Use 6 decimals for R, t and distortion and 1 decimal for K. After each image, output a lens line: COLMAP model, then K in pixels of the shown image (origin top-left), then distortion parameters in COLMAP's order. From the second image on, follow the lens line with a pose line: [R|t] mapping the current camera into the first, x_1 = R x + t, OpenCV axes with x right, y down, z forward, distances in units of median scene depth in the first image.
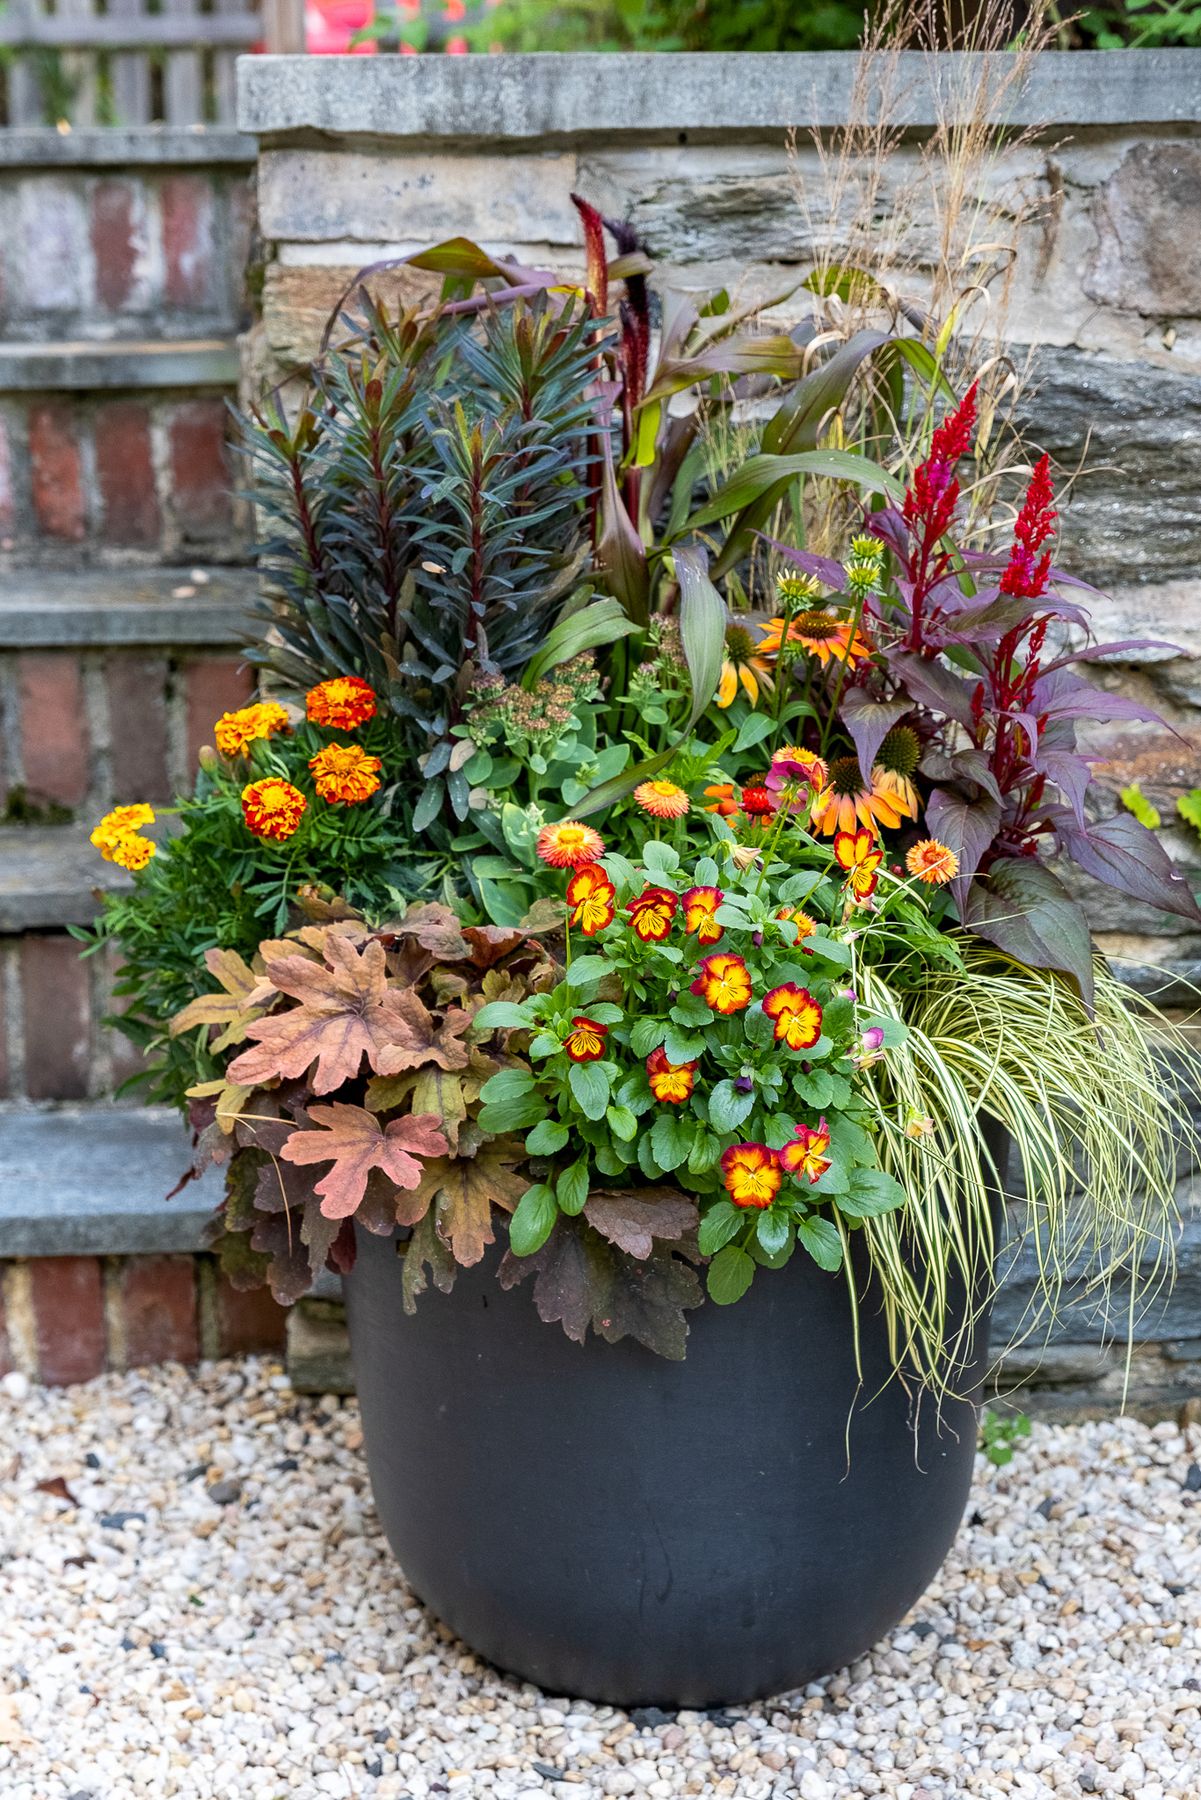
lens RADIAL K [[2850.2, 0, 600.5], [0, 2850.2, 900.0], [0, 0, 1]] dist [-0.004505, 0.018894]
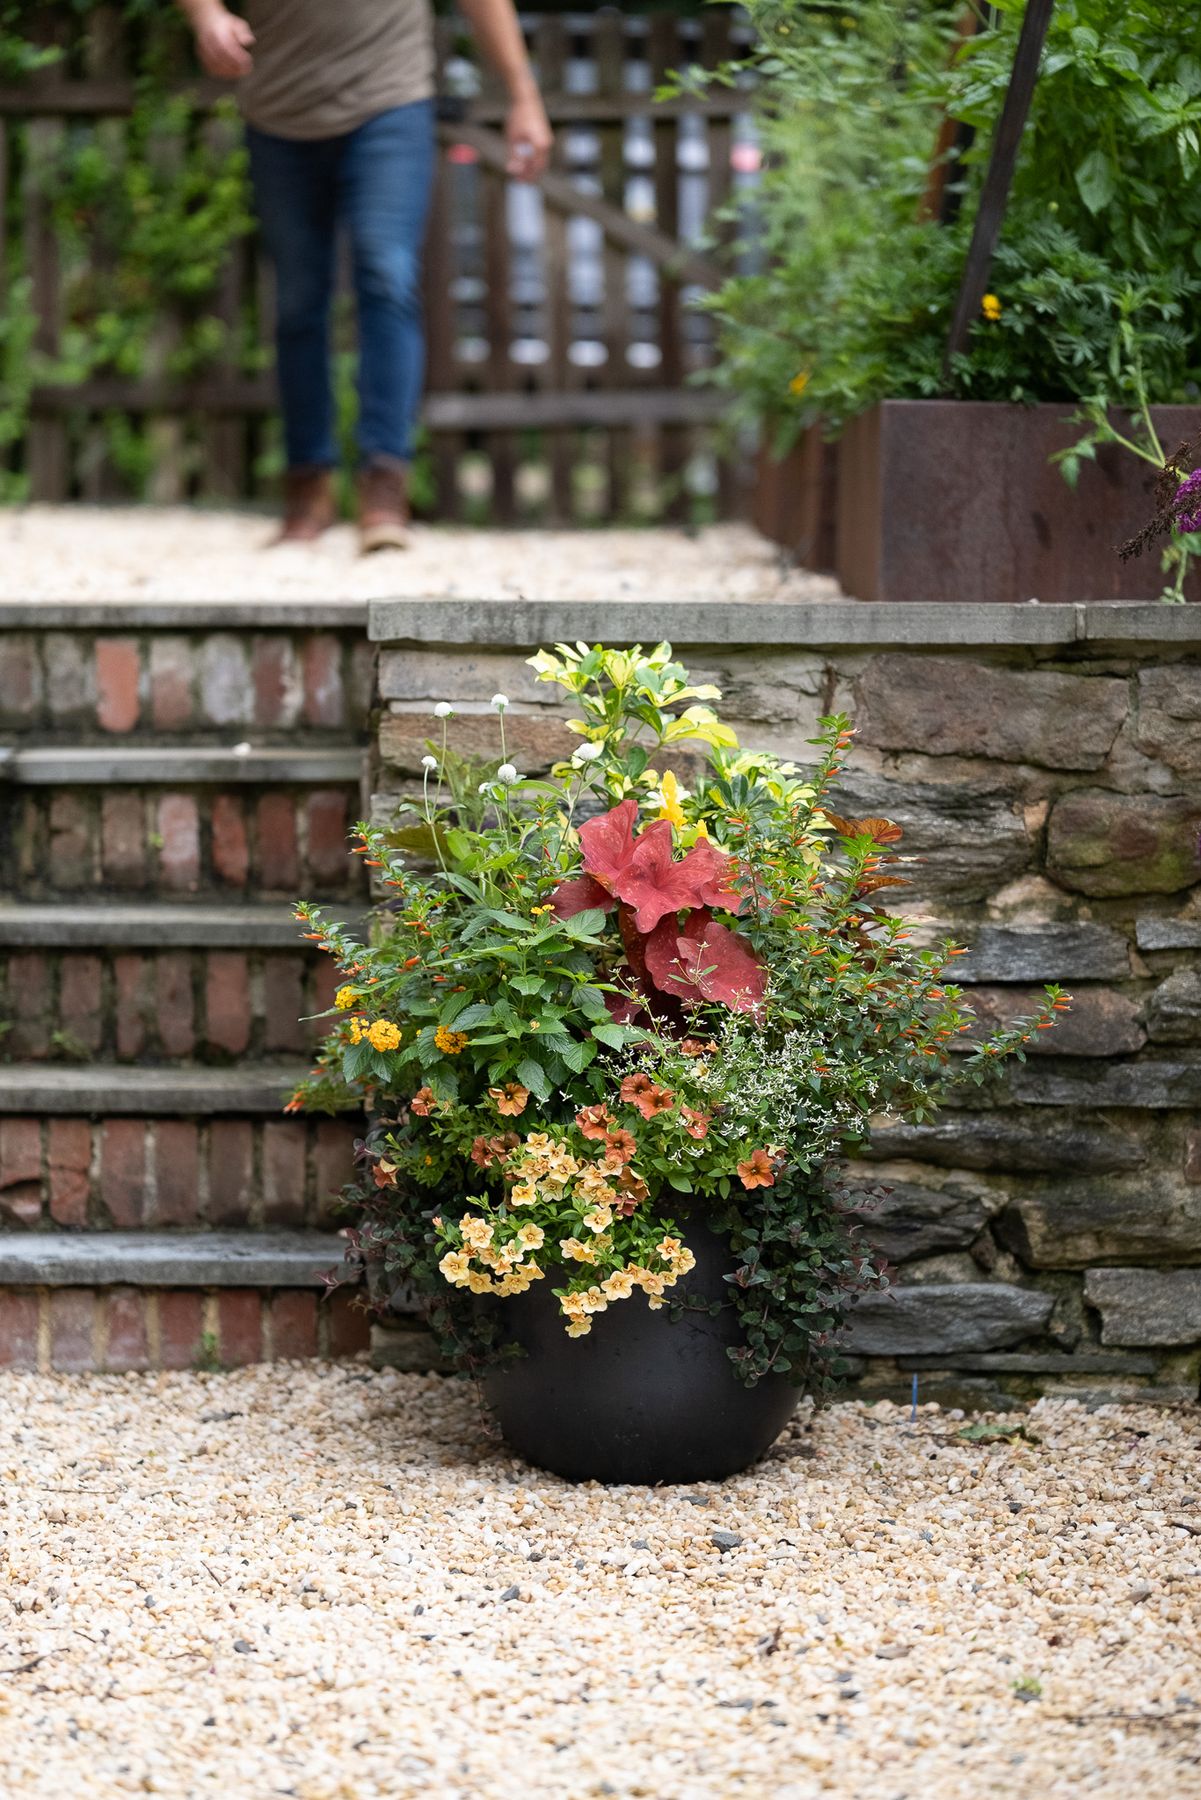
lens RADIAL K [[2836.7, 0, 600.5], [0, 2836.7, 900.0], [0, 0, 1]] dist [0.004619, -3.036983]
pose [[0.999227, 0.022194, -0.032445, 0.078150], [-0.026557, 0.989663, -0.140930, 0.136989], [0.028982, 0.141683, 0.989488, -0.720119]]
